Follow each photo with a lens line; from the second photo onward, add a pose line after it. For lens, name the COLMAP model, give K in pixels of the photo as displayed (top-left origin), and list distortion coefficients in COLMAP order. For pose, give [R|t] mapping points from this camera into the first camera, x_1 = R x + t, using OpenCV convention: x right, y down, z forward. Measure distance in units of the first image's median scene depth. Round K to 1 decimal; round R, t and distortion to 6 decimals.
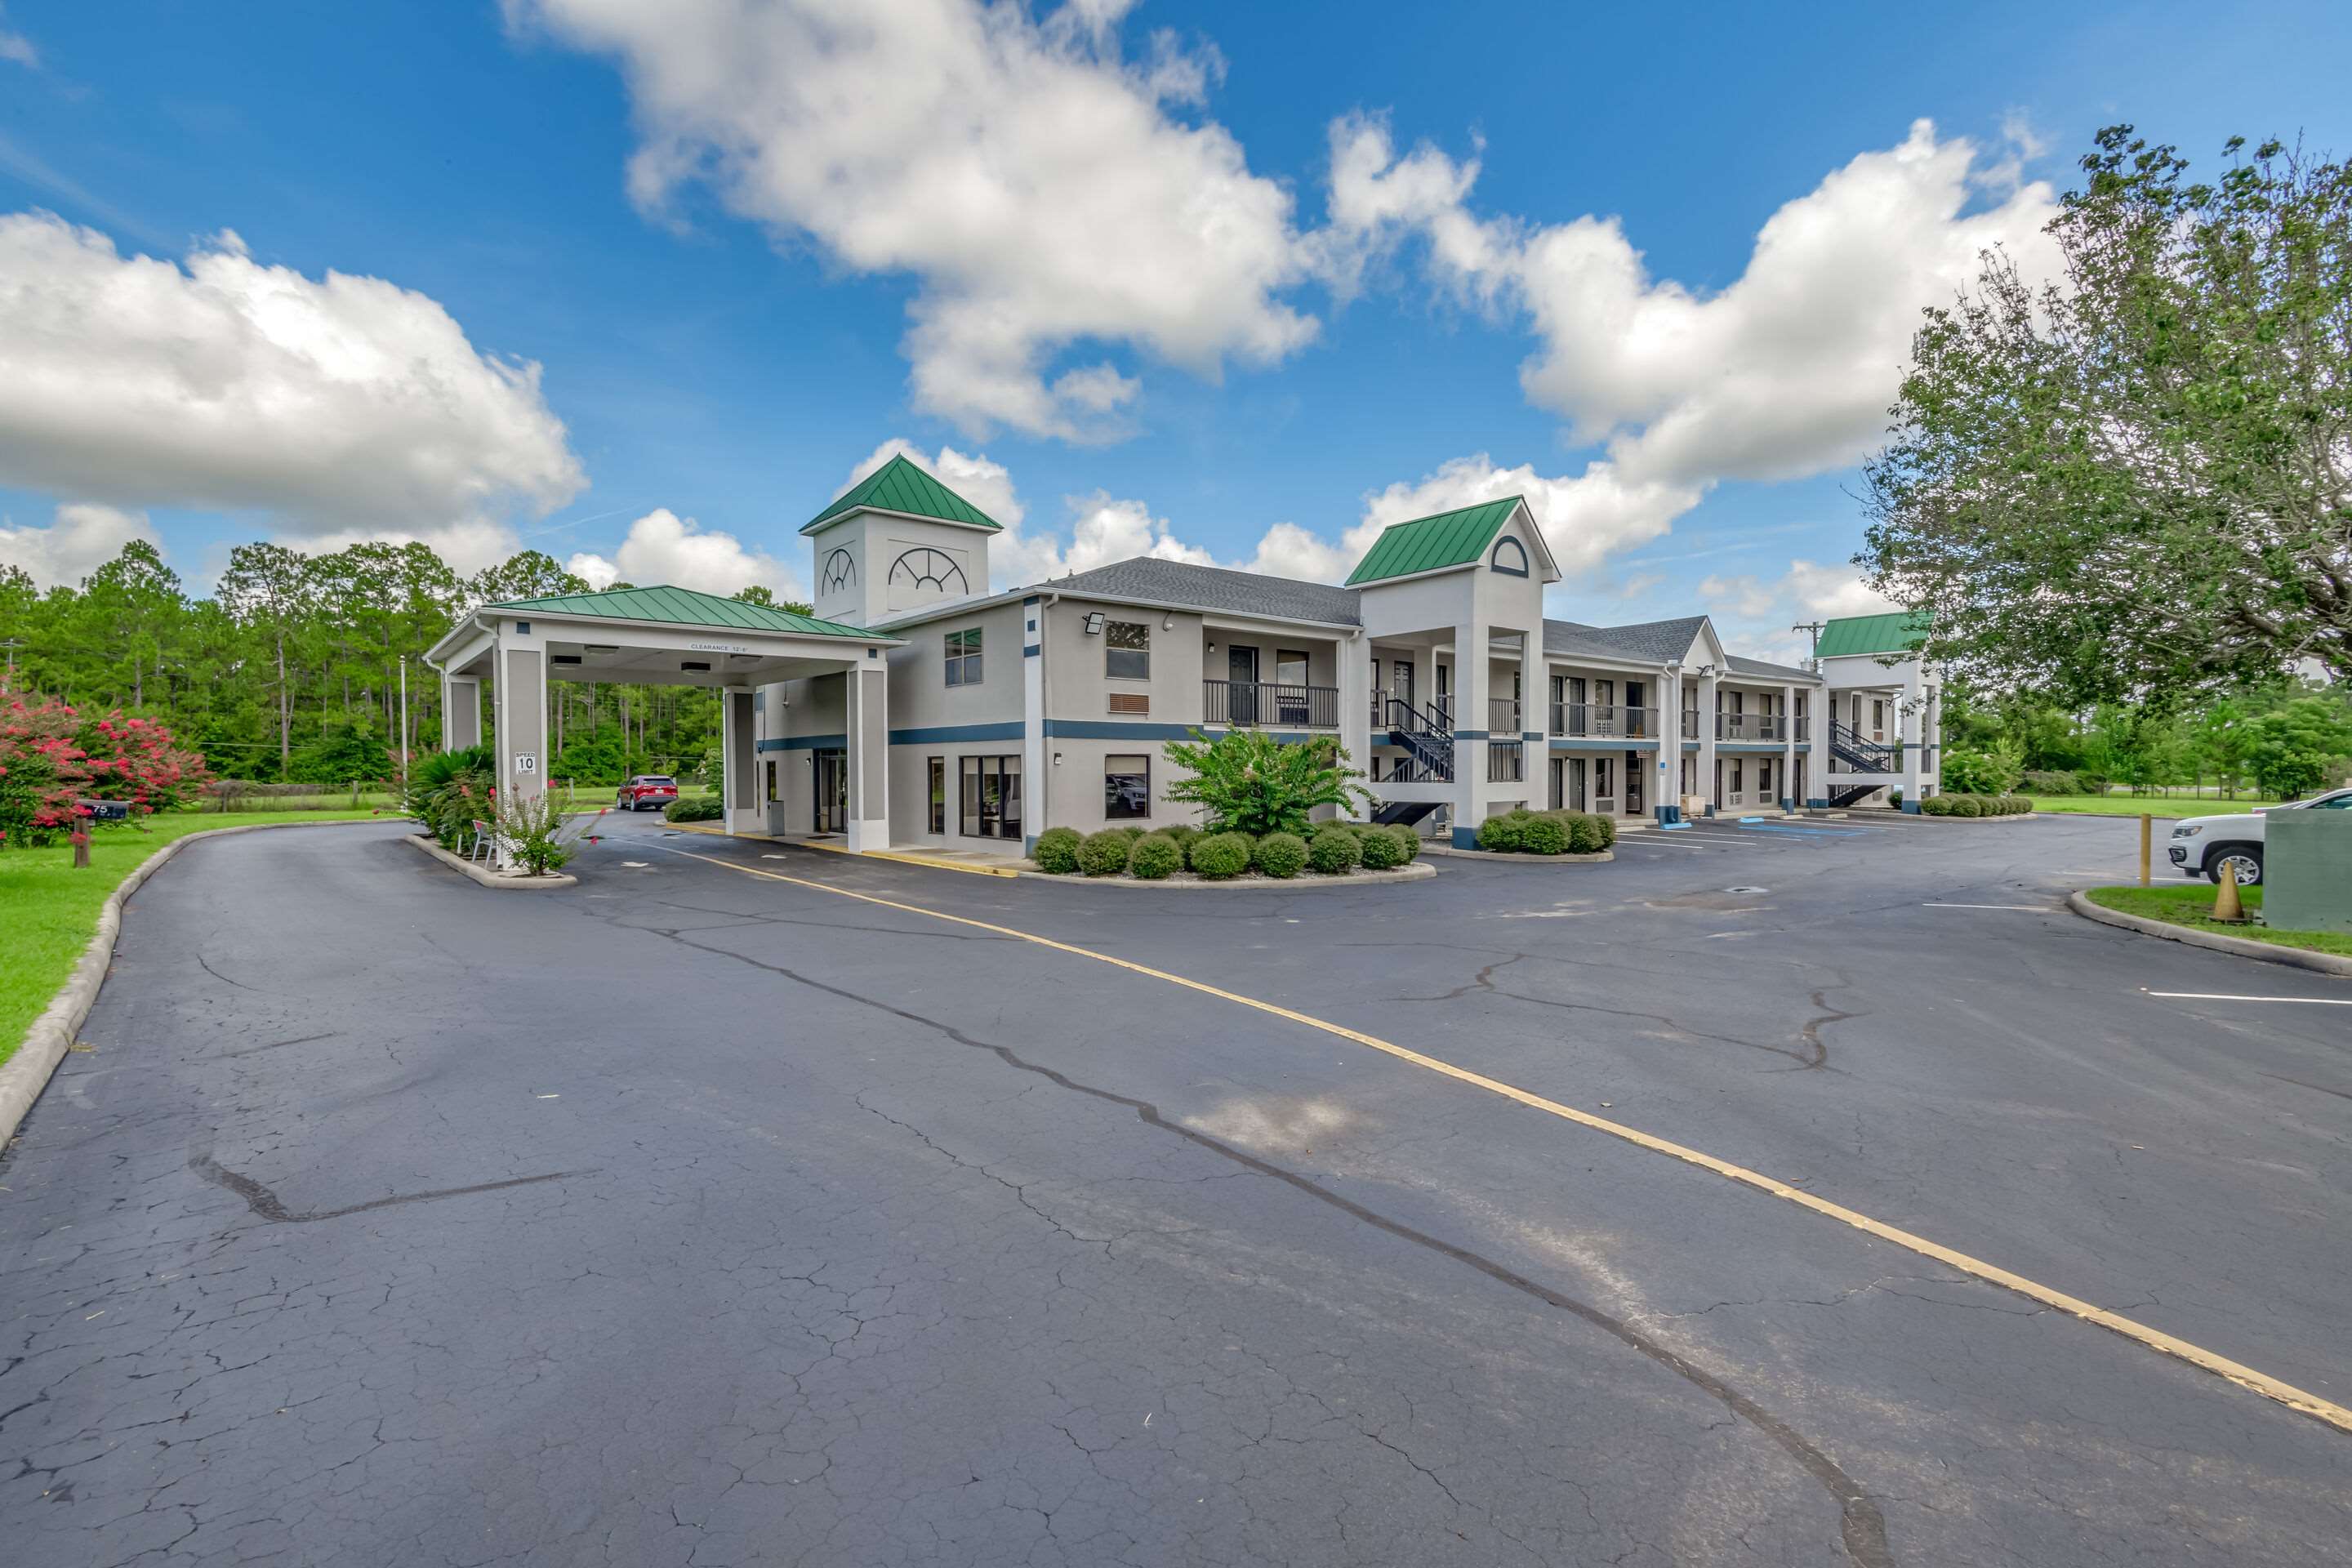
lens RADIAL K [[1053.2, 0, 1176.0], [0, 1053.2, 784.0], [0, 0, 1]] dist [0.003125, -0.005010]
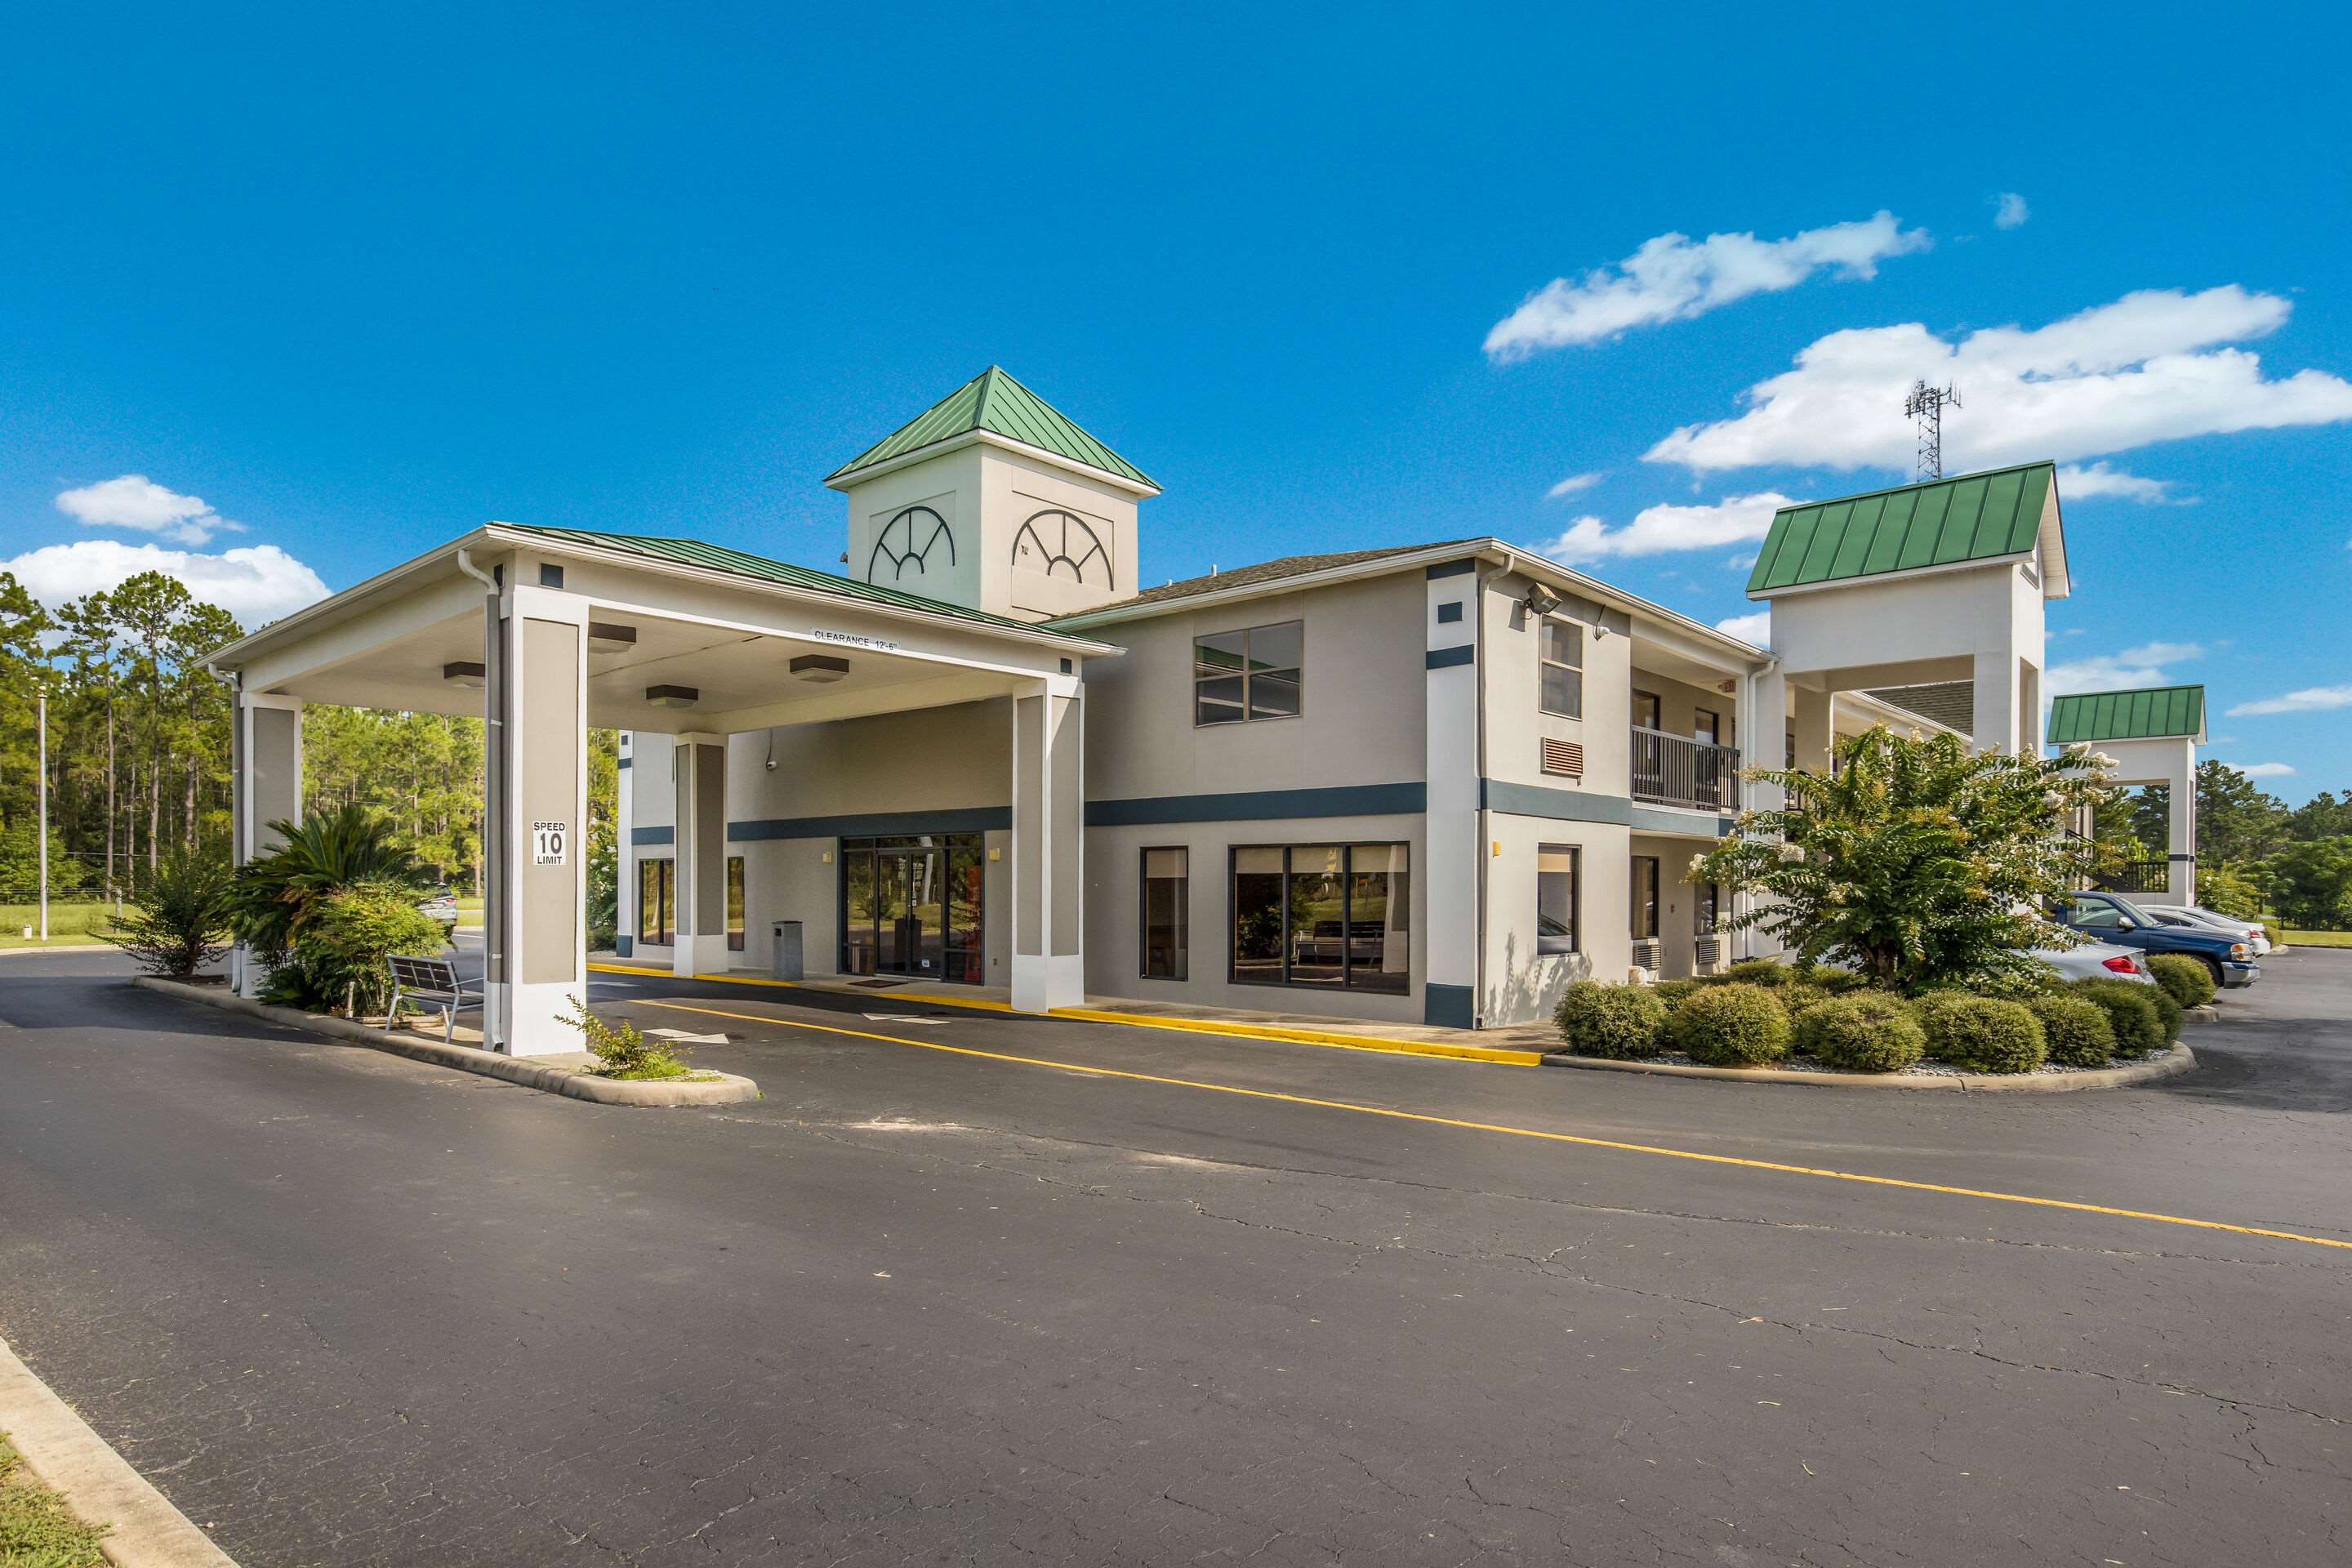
lens RADIAL K [[1316.7, 0, 1138.3], [0, 1316.7, 880.0], [0, 0, 1]] dist [-0.075844, 0.060661]
pose [[0.990824, 0.009396, 0.134834, -0.330945], [-0.006613, 0.999756, -0.021075, 0.007584], [-0.134999, 0.019990, 0.990644, 0.275186]]
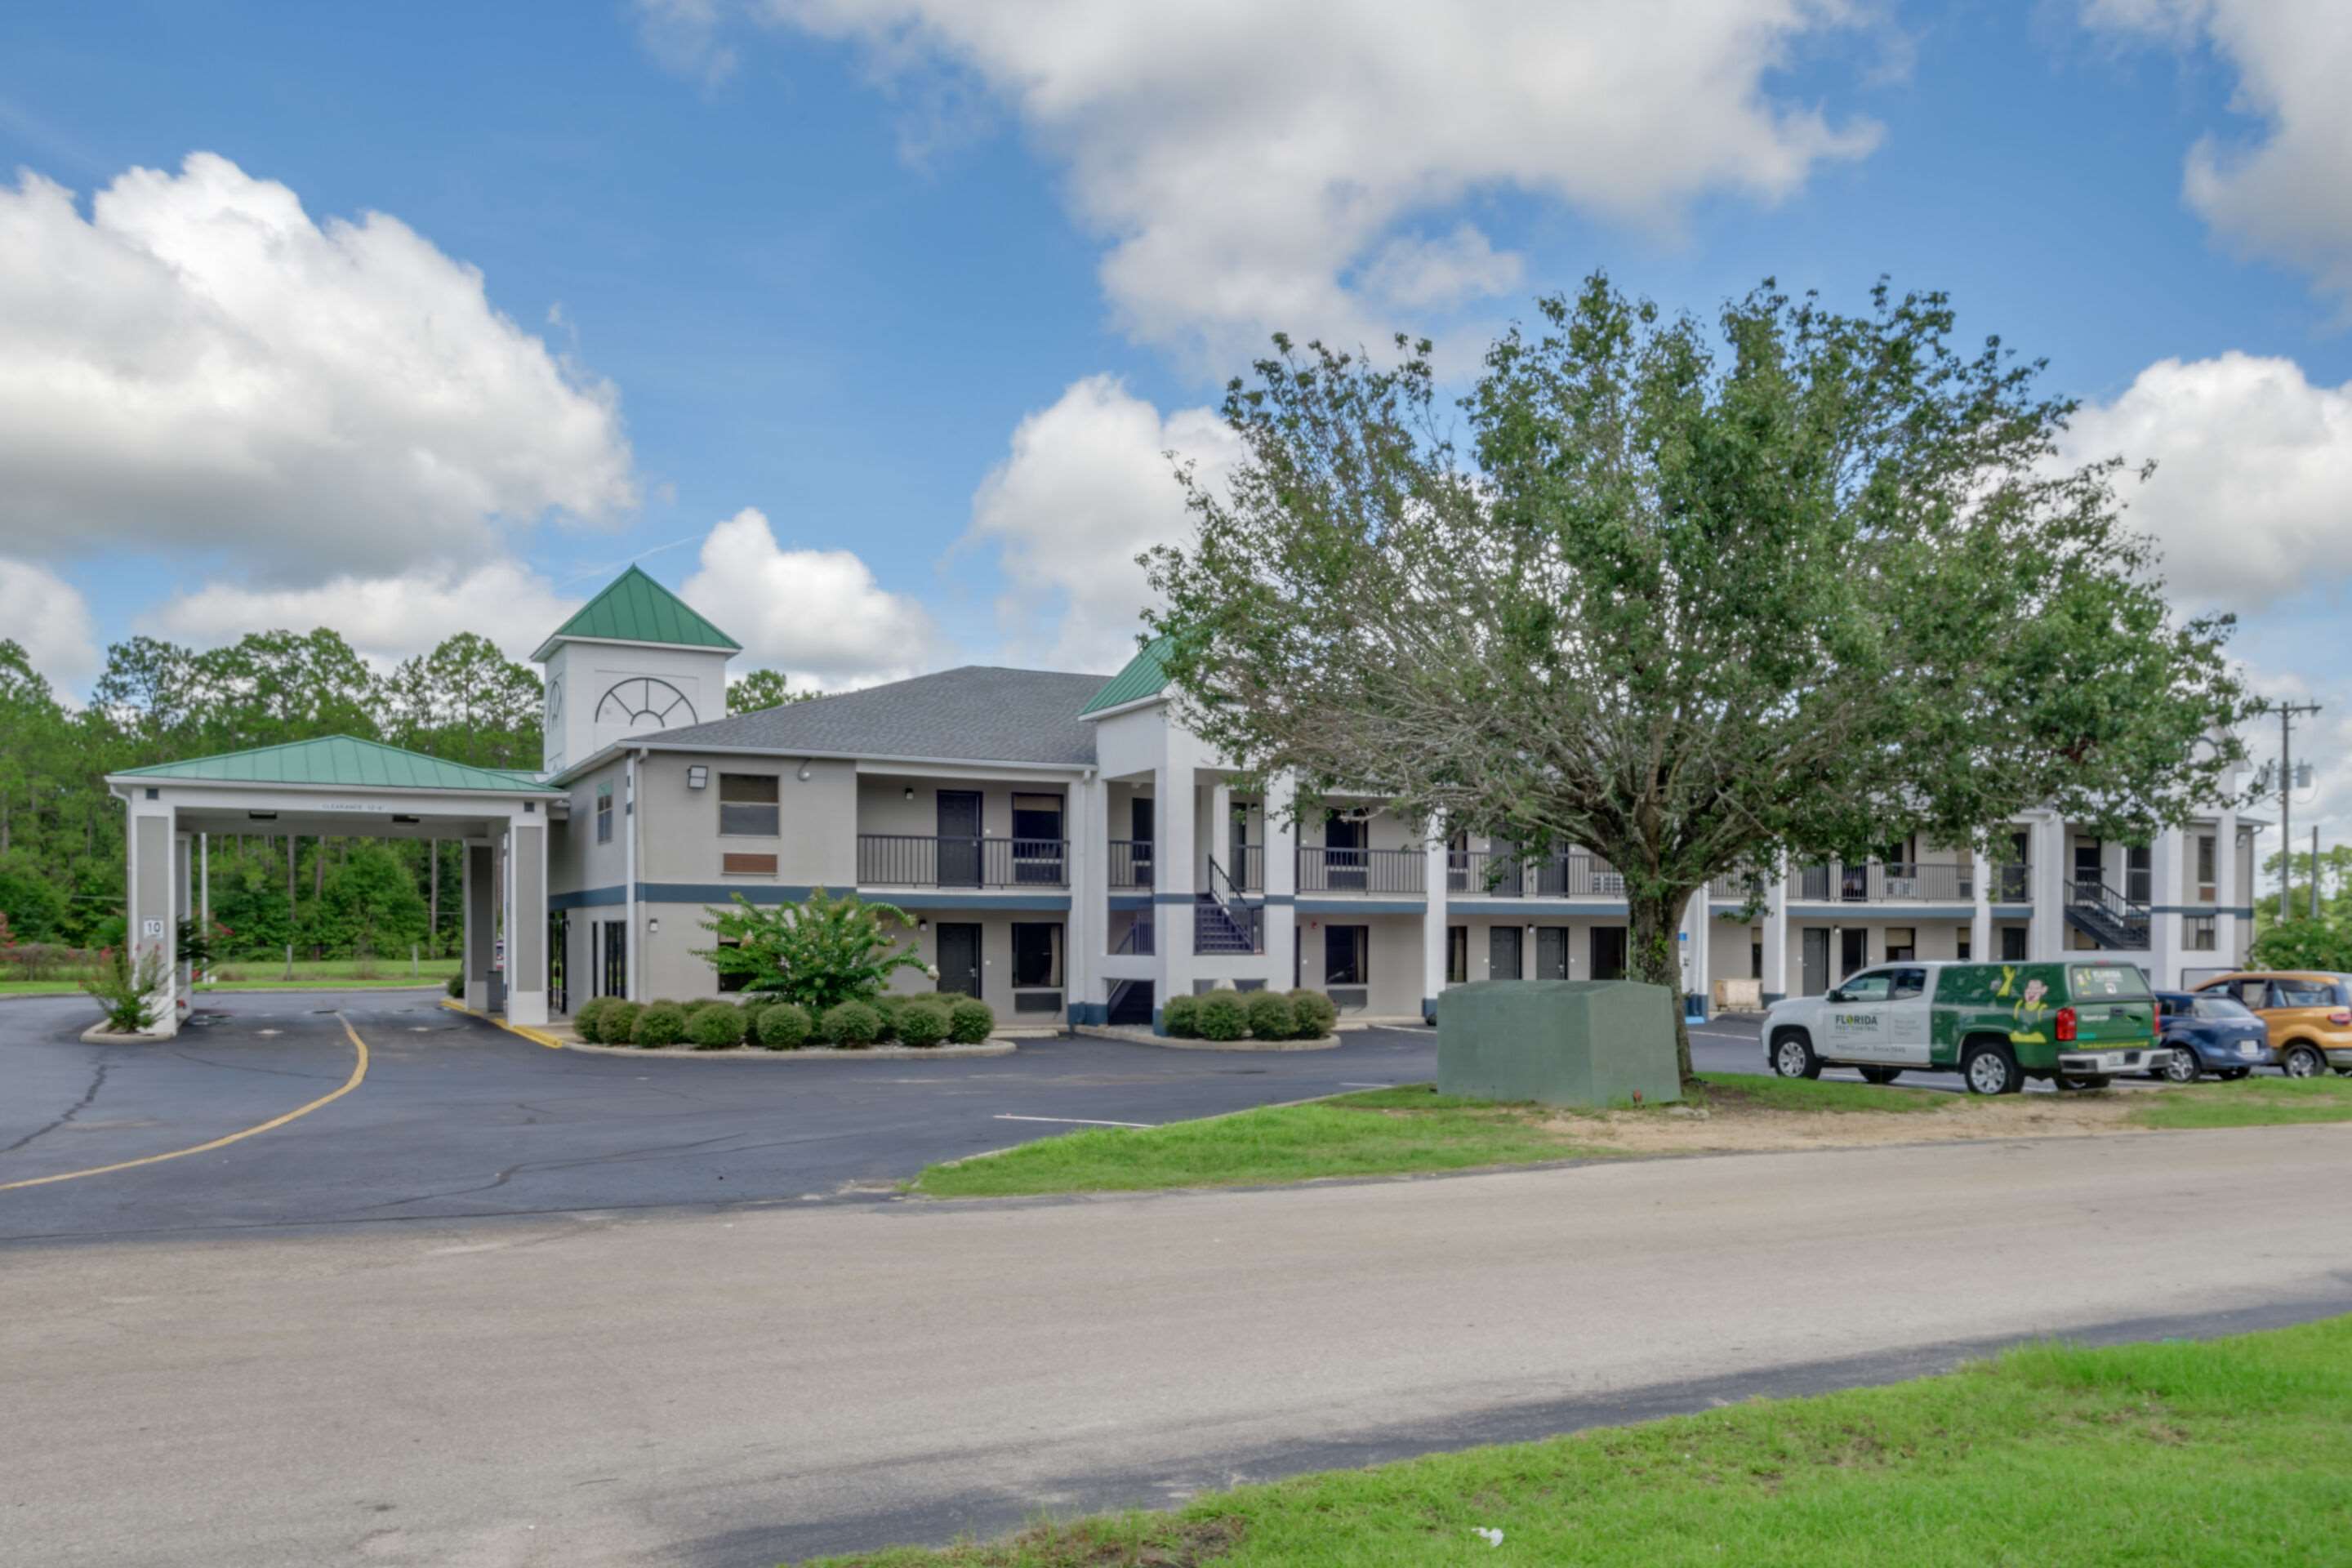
lens RADIAL K [[1760.2, 0, 1163.3], [0, 1760.2, 947.2], [0, 0, 1]] dist [-0.008643, -0.004065]
pose [[0.976055, 0.007938, -0.217380, 0.550254], [-0.010020, 0.999914, -0.008479, 0.003598], [0.217294, 0.010454, 0.976050, -0.340602]]
